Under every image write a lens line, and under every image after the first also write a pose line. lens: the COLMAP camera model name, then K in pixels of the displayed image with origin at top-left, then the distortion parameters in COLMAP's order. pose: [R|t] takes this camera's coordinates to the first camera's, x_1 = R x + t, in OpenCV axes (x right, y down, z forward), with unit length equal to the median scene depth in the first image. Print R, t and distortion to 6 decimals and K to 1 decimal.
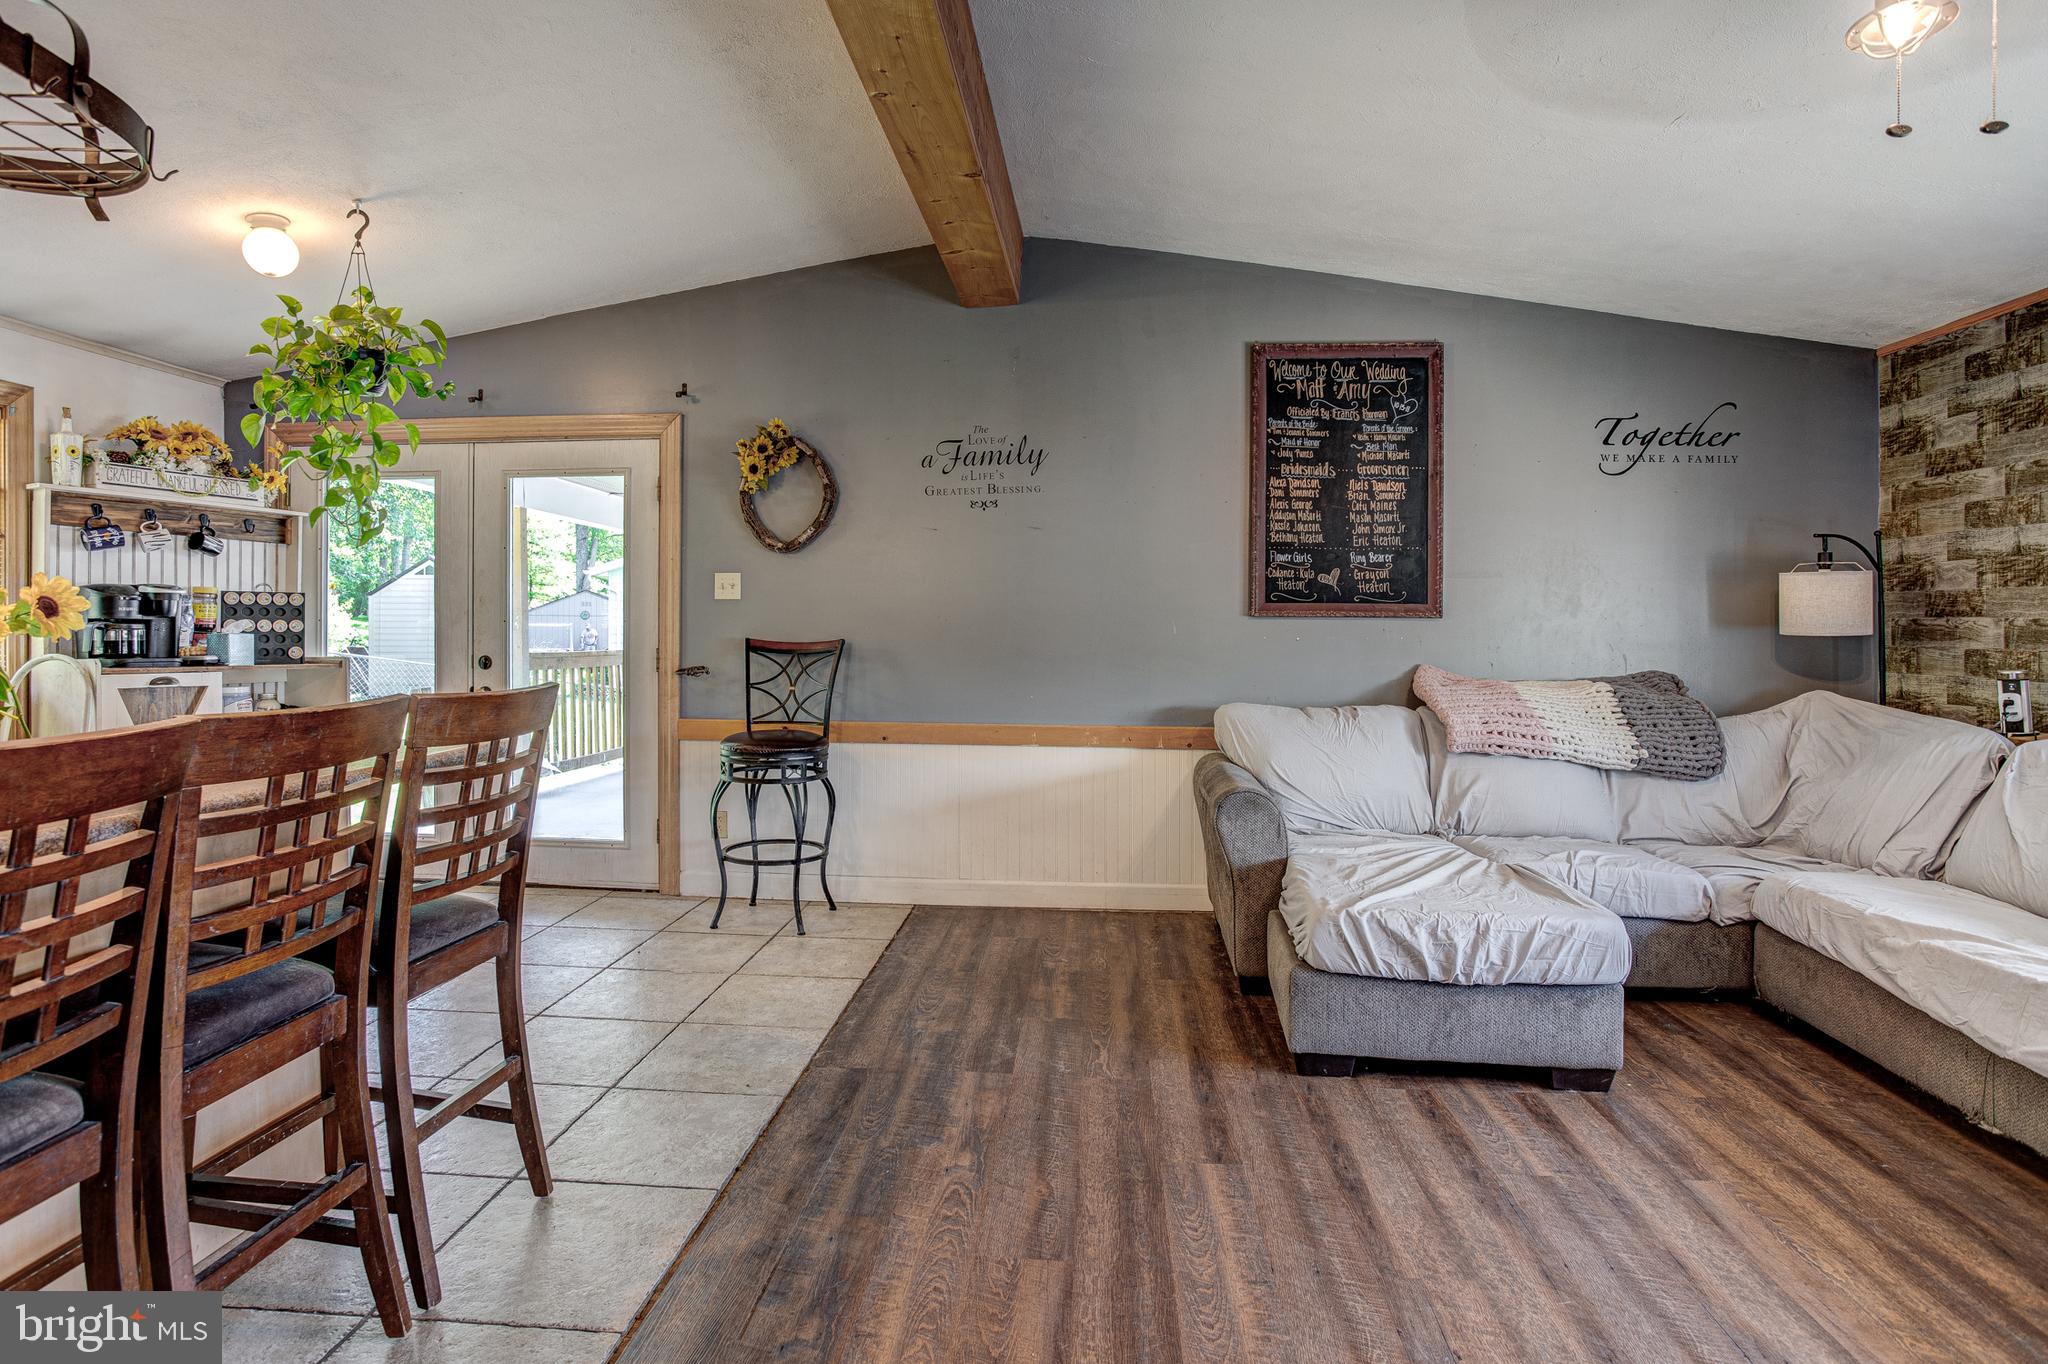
lens RADIAL K [[1034.0, 0, 1001.5], [0, 1034.0, 634.4], [0, 0, 1]] dist [-0.053287, 0.023753]
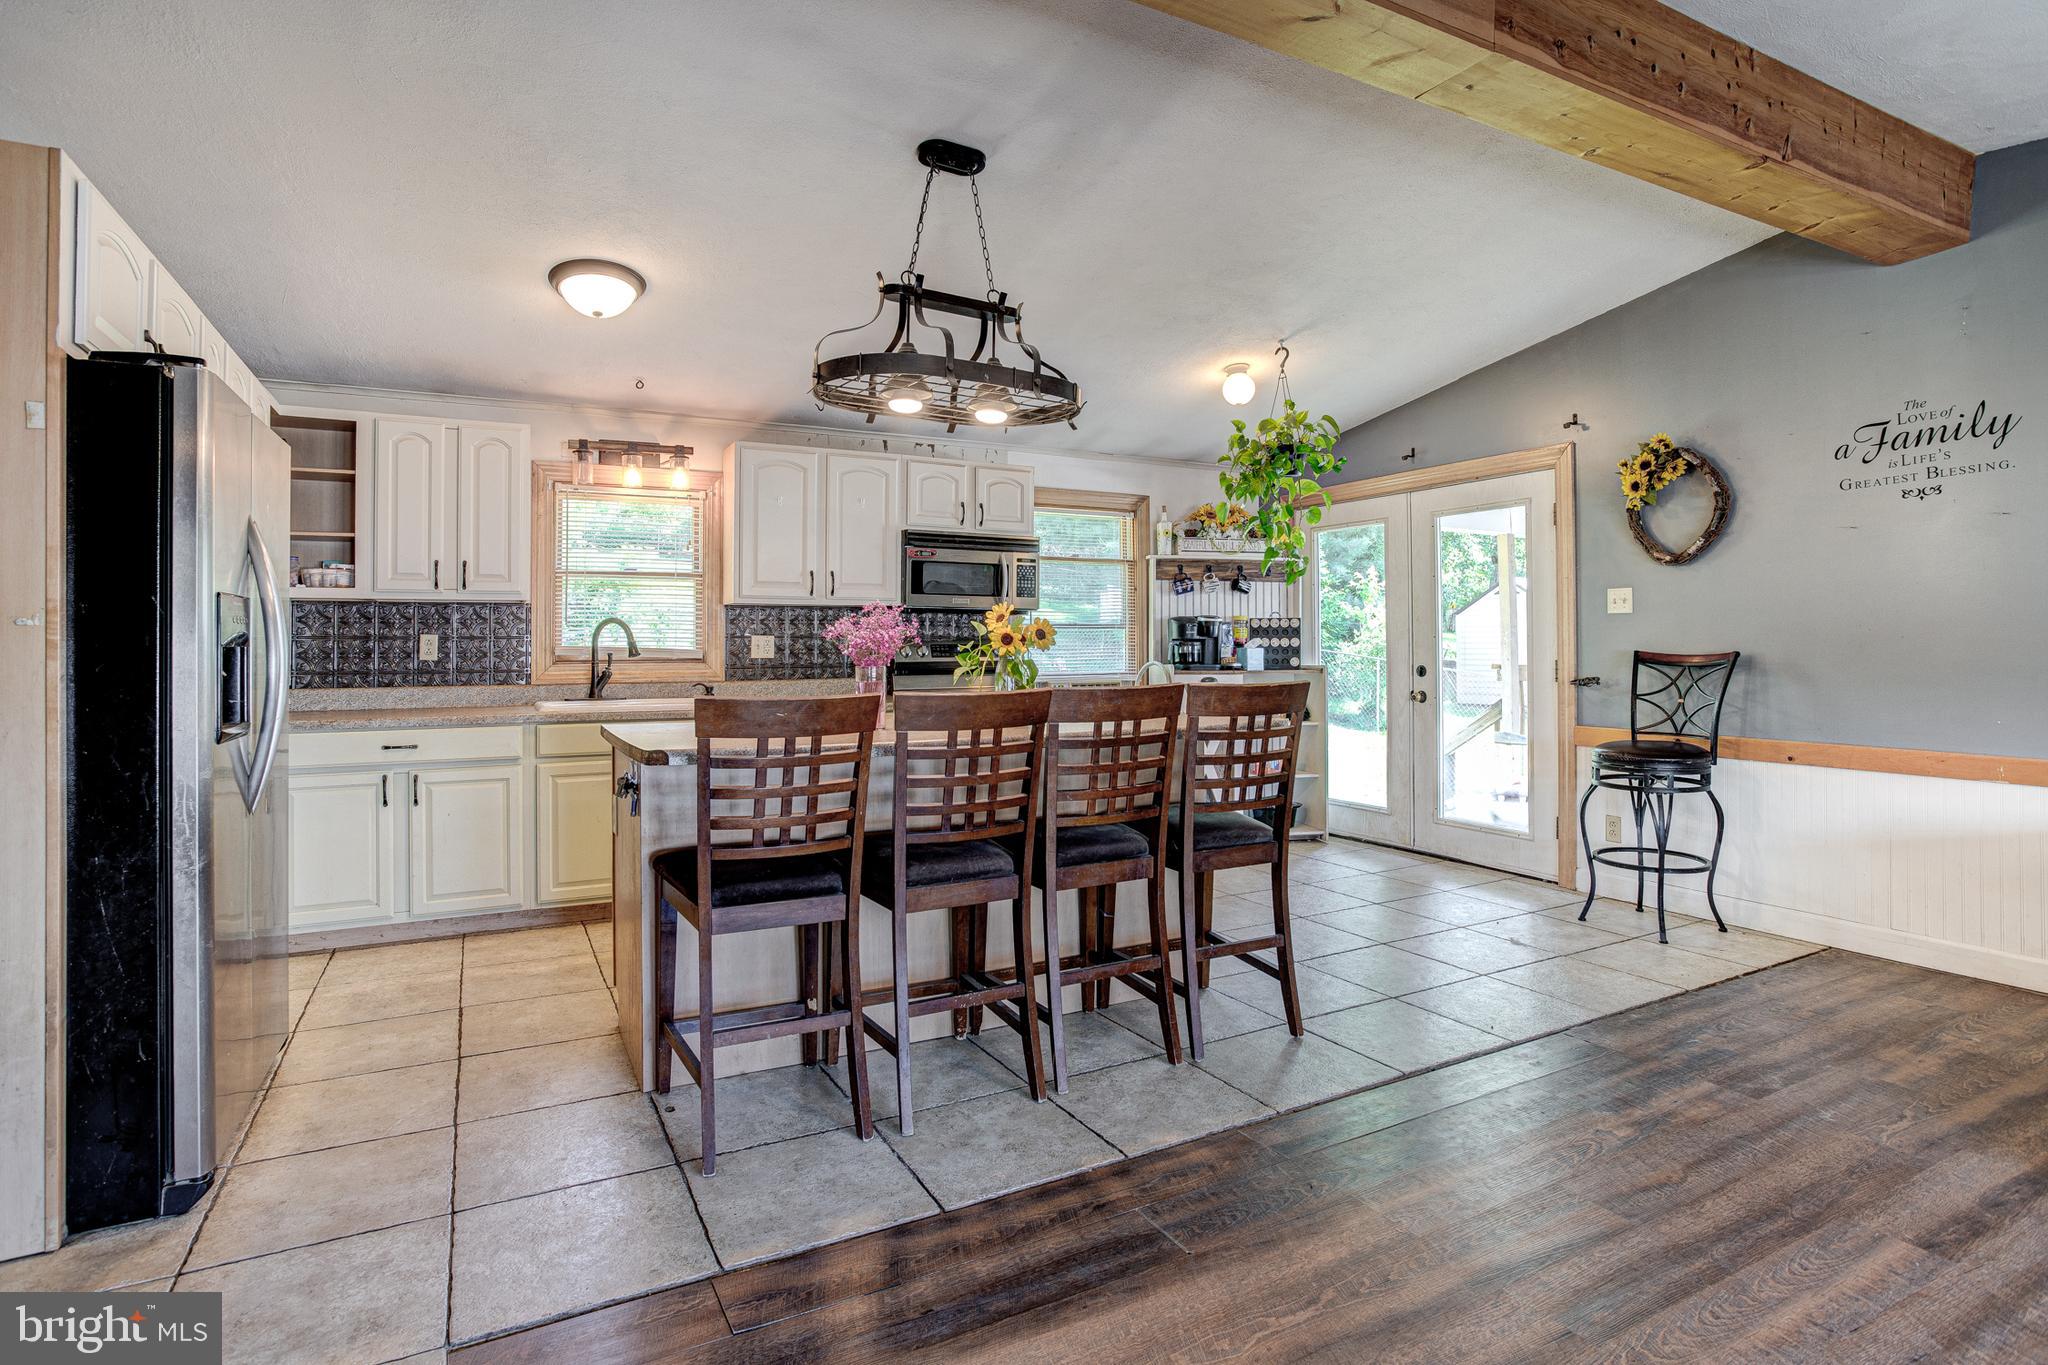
lens RADIAL K [[1034.0, 0, 1069.3], [0, 1034.0, 639.3], [0, 0, 1]] dist [-0.053287, 0.023753]
pose [[0.576889, -0.010799, -0.816751, 0.282639], [0.003246, 0.999935, -0.010928, 0.001954], [0.816816, 0.003653, 0.576886, -0.054646]]
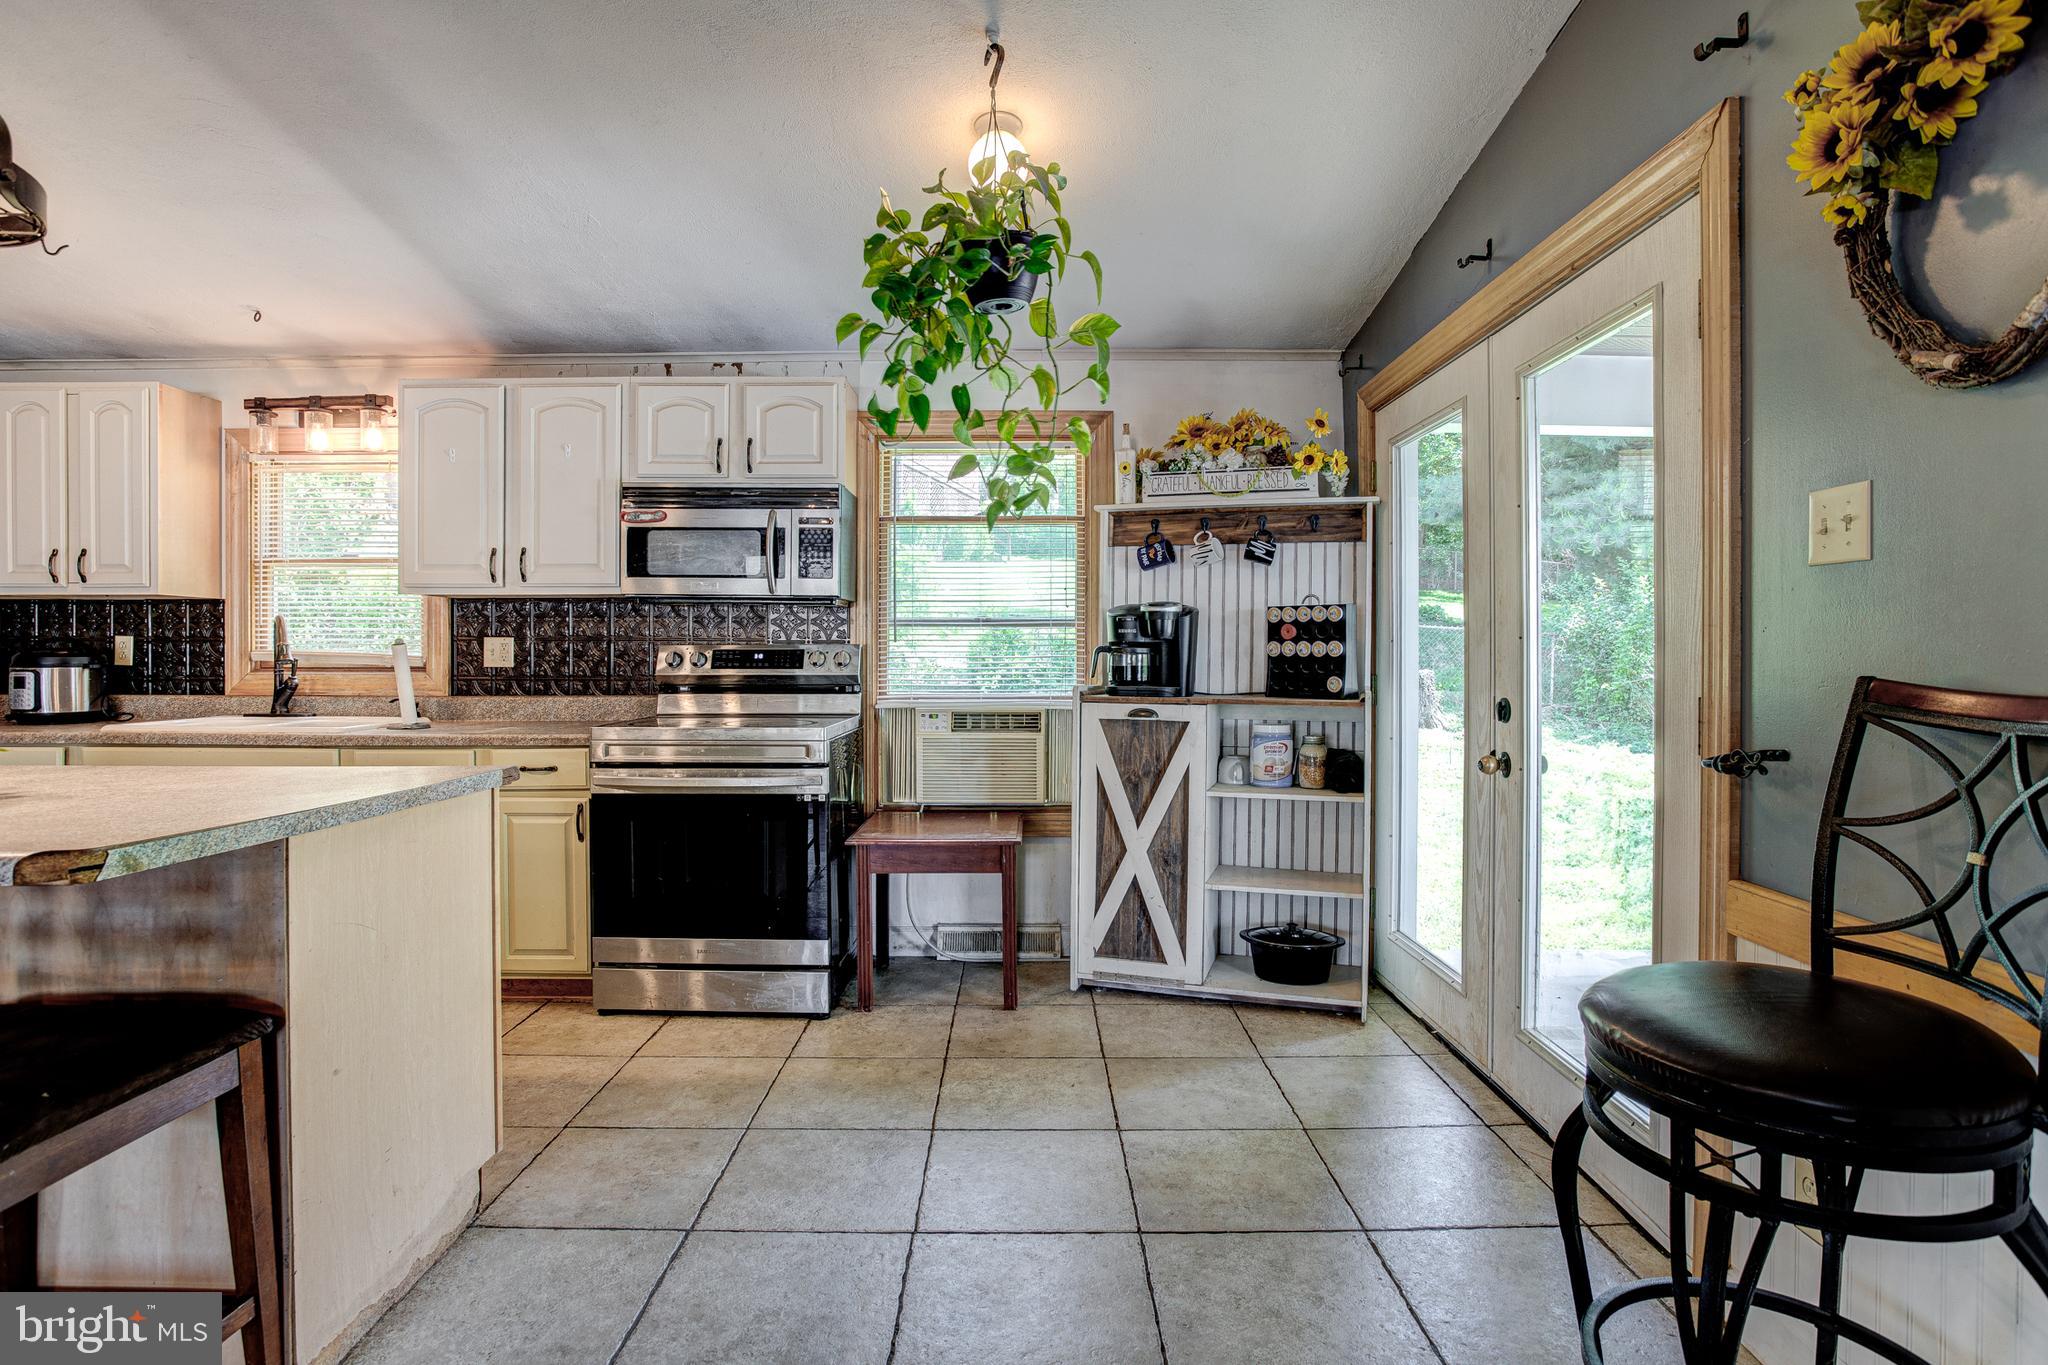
lens RADIAL K [[1034.0, 0, 1106.2], [0, 1034.0, 660.1], [0, 0, 1]] dist [-0.053287, 0.023753]
pose [[0.110158, 0.003836, -0.993907, 0.046391], [-0.004499, 0.999984, 0.003361, -0.001985], [0.993904, 0.004101, 0.110174, 0.798531]]
